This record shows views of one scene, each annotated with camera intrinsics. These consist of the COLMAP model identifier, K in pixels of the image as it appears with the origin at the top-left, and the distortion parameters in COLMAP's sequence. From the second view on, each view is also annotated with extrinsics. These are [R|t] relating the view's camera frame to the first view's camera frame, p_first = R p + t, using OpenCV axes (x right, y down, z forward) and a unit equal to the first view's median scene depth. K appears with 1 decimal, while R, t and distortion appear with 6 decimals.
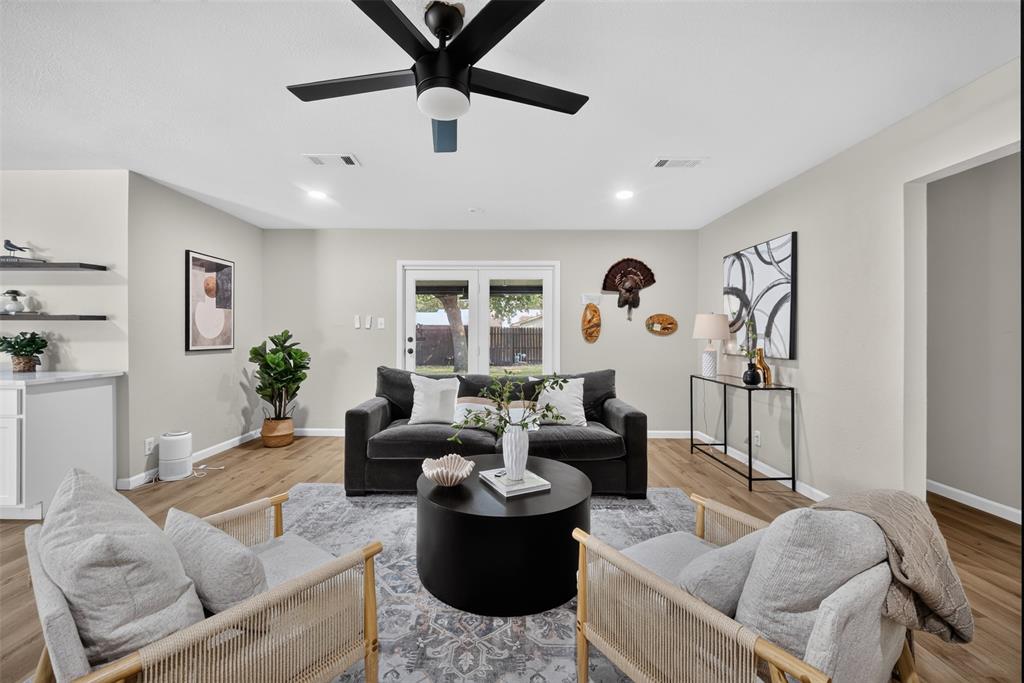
lens RADIAL K [[408.4, 0, 494.9], [0, 408.4, 334.1], [0, 0, 1]] dist [-0.007121, 0.000485]
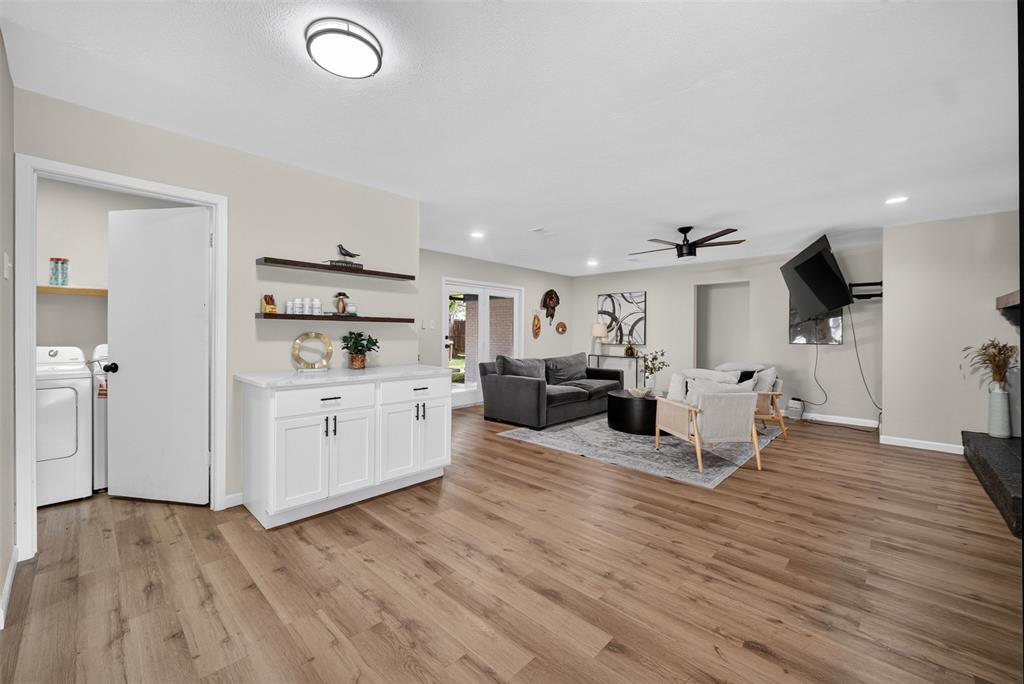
lens RADIAL K [[408.4, 0, 493.1], [0, 408.4, 342.0], [0, 0, 1]] dist [-0.007121, 0.000485]
pose [[0.695674, -0.013718, 0.718227, -1.328425], [-0.005992, 0.999672, 0.024897, -0.007024], [-0.718333, -0.021624, 0.695363, -0.024517]]
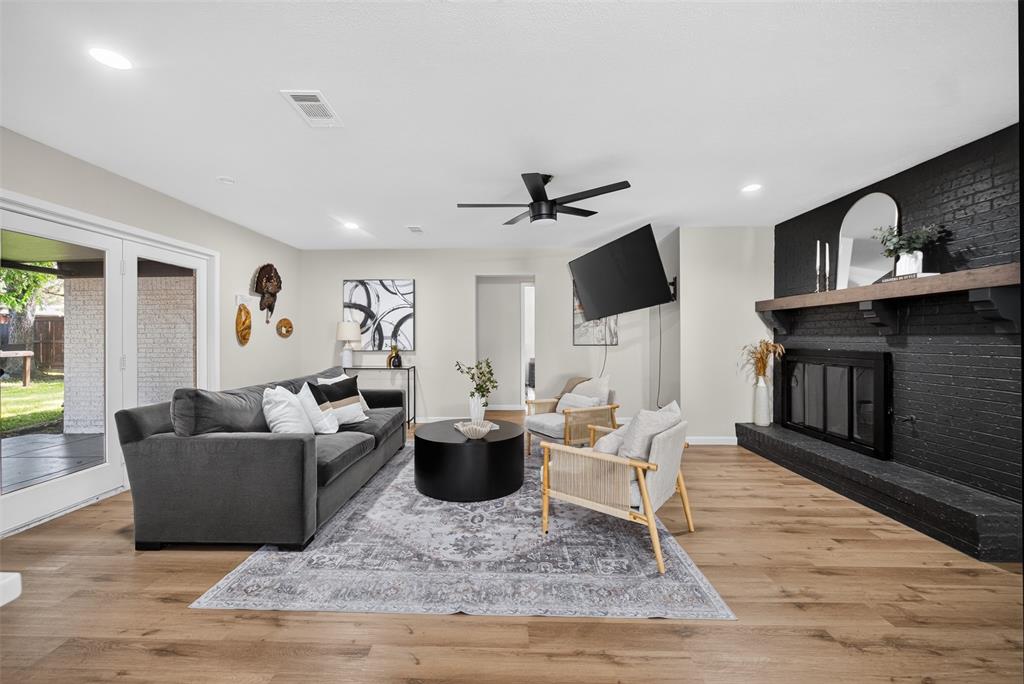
lens RADIAL K [[408.4, 0, 503.8], [0, 408.4, 339.3], [0, 0, 1]] dist [-0.007121, 0.000485]
pose [[0.010732, -0.009098, 0.999901, -0.871895], [-0.001231, 0.999958, 0.009111, -0.003796], [-0.999942, -0.001329, 0.010721, 0.481975]]
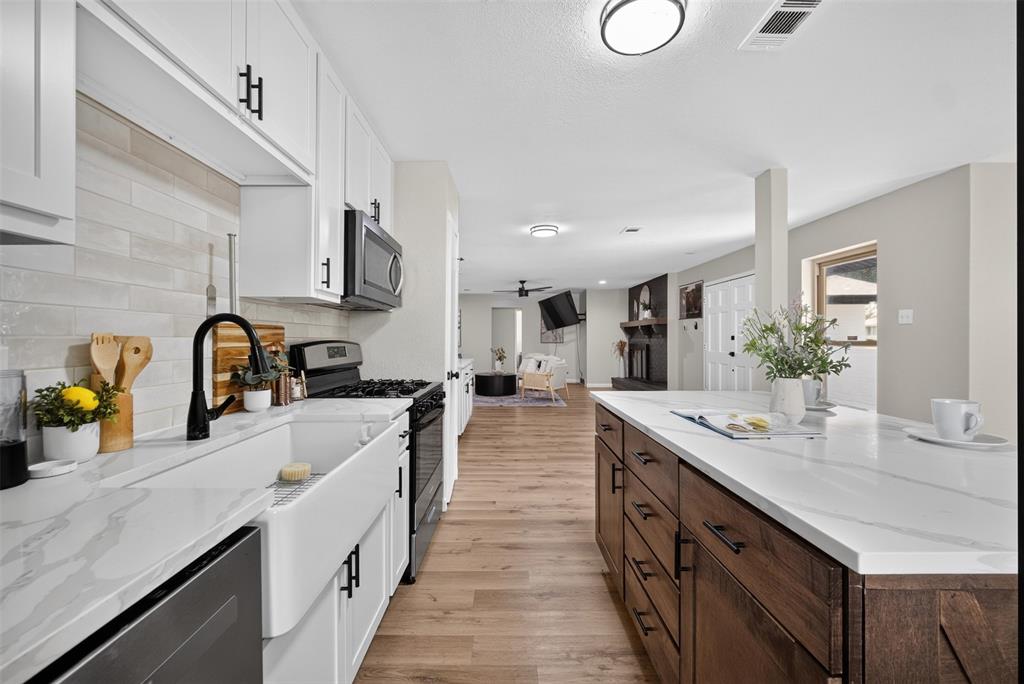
lens RADIAL K [[408.4, 0, 506.6], [0, 408.4, 337.1], [0, 0, 1]] dist [-0.007121, 0.000485]
pose [[-0.015665, -0.003125, 0.999872, -2.288486], [-0.000391, 0.999995, 0.003119, -0.018478], [-0.999877, -0.000342, -0.015666, 0.538137]]
